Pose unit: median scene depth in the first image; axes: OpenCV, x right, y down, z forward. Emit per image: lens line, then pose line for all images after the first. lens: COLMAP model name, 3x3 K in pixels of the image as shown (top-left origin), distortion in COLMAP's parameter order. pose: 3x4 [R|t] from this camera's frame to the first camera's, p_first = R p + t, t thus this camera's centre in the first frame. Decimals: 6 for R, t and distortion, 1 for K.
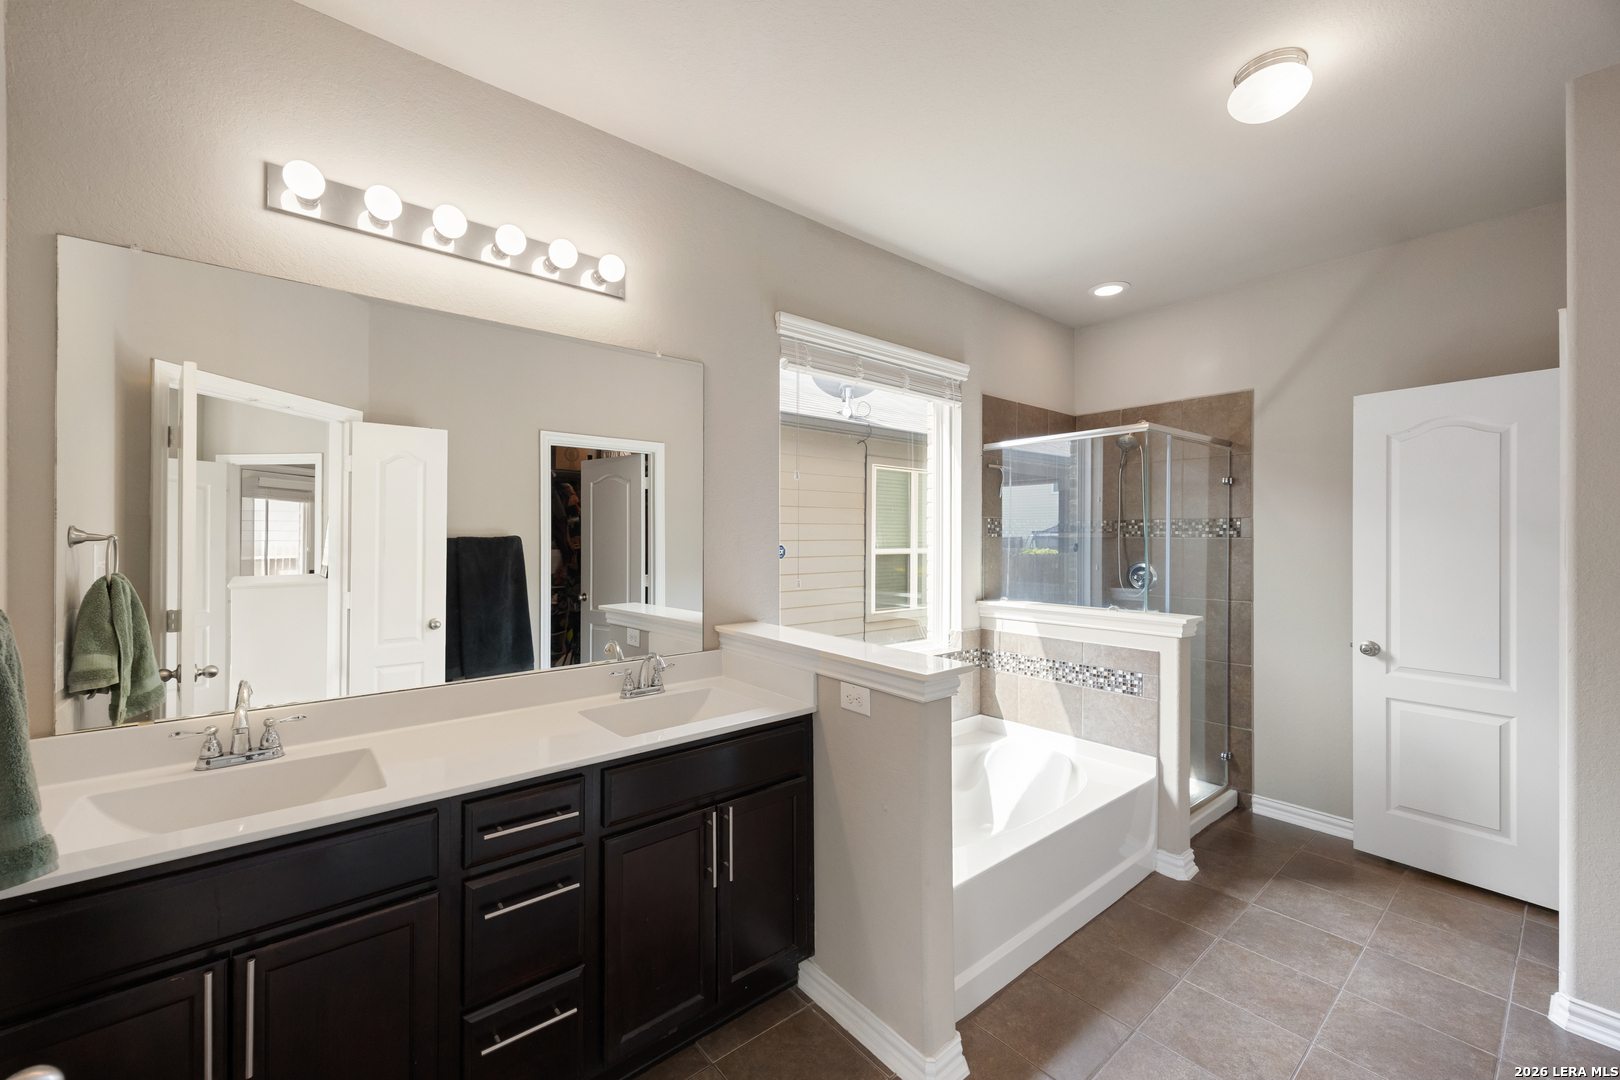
lens RADIAL K [[620.7, 0, 803.3], [0, 620.7, 534.7], [0, 0, 1]] dist [-0.001703, -0.000143]
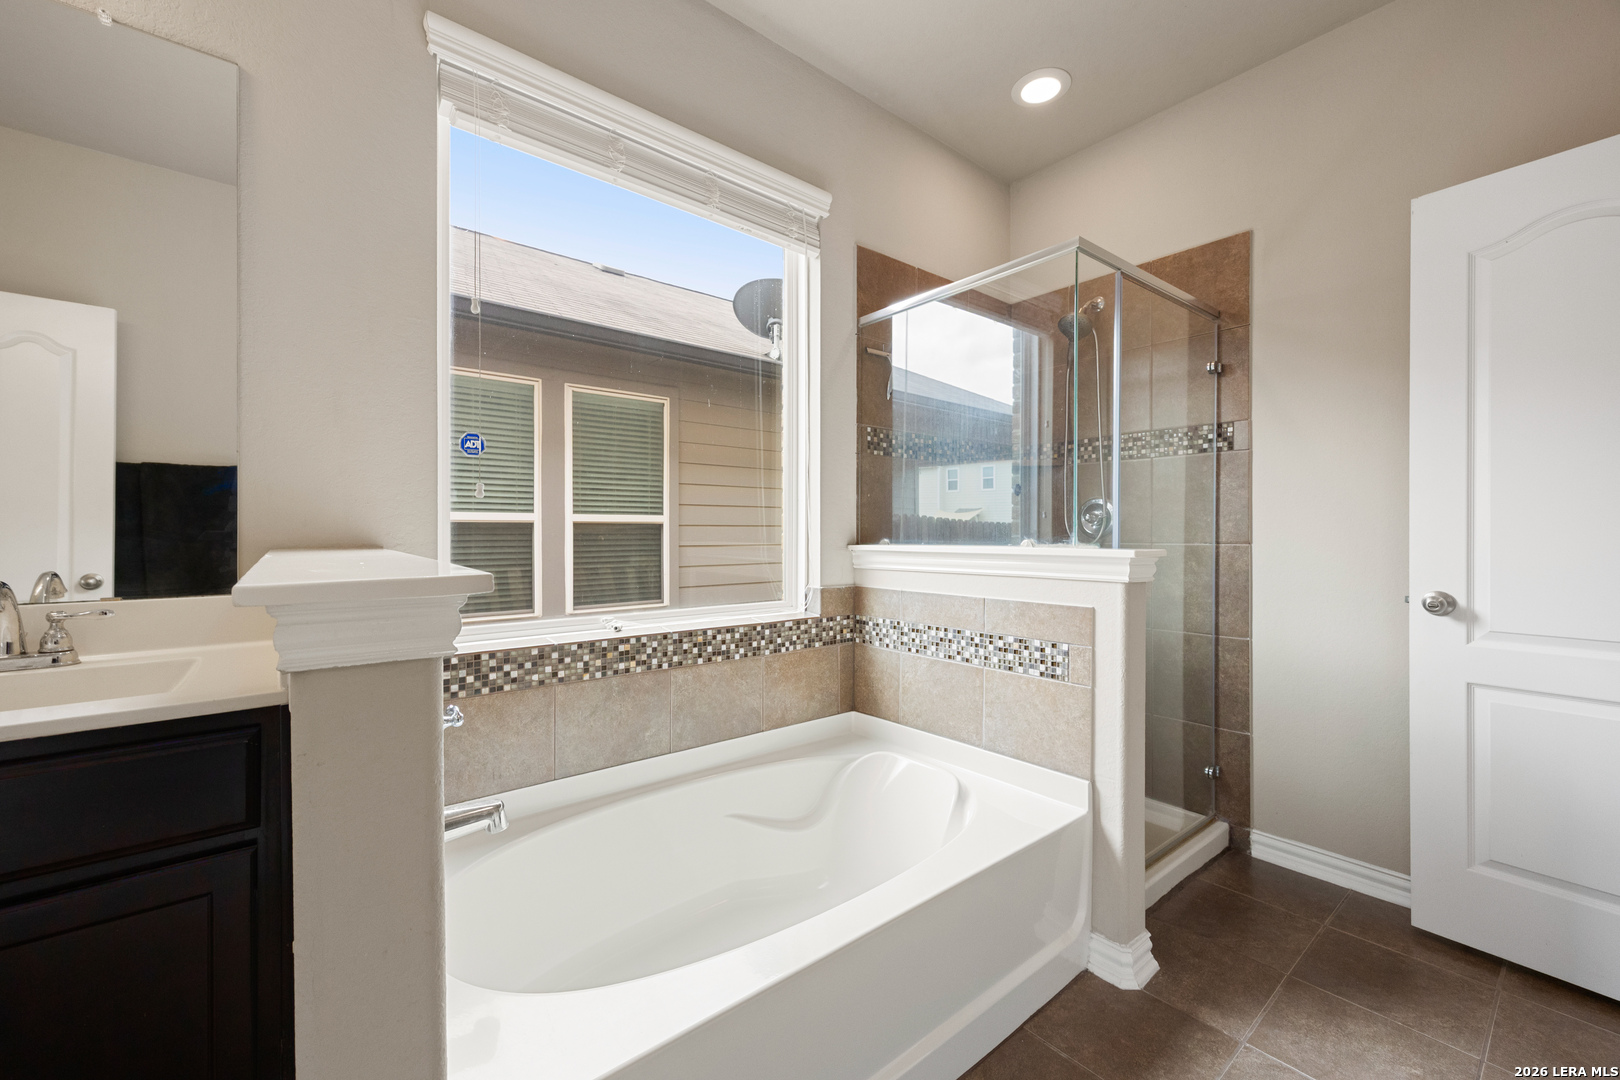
lens RADIAL K [[627.3, 0, 809.8], [0, 627.3, 533.6], [0, 0, 1]] dist [0.002624, 0.000094]
pose [[0.999991, -0.001025, 0.004179, 0.247989], [0.001019, 0.999998, 0.001499, 0.097662], [-0.004180, -0.001495, 0.999990, 0.326632]]
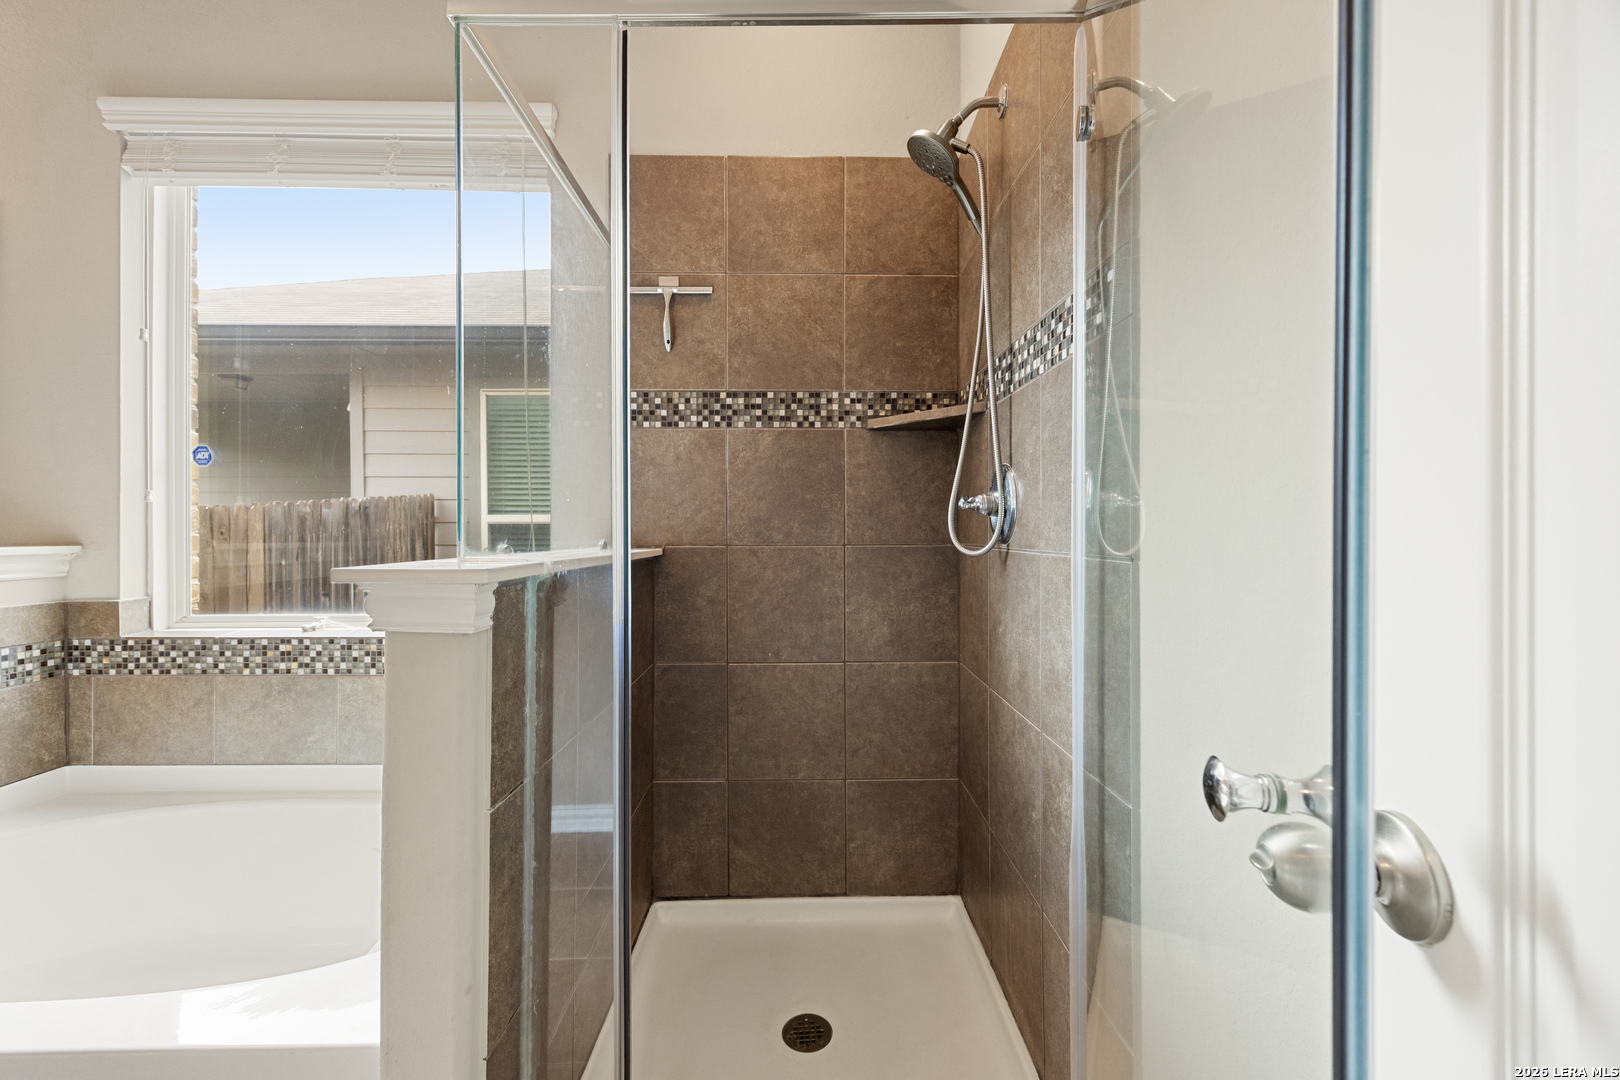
lens RADIAL K [[620.7, 0, 803.3], [0, 620.7, 534.7], [0, 0, 1]] dist [-0.001703, -0.000143]
pose [[0.796340, -0.001349, -0.604847, 0.781923], [0.003763, 0.999989, 0.002723, 0.099581], [0.604837, -0.004445, 0.796337, 0.723610]]
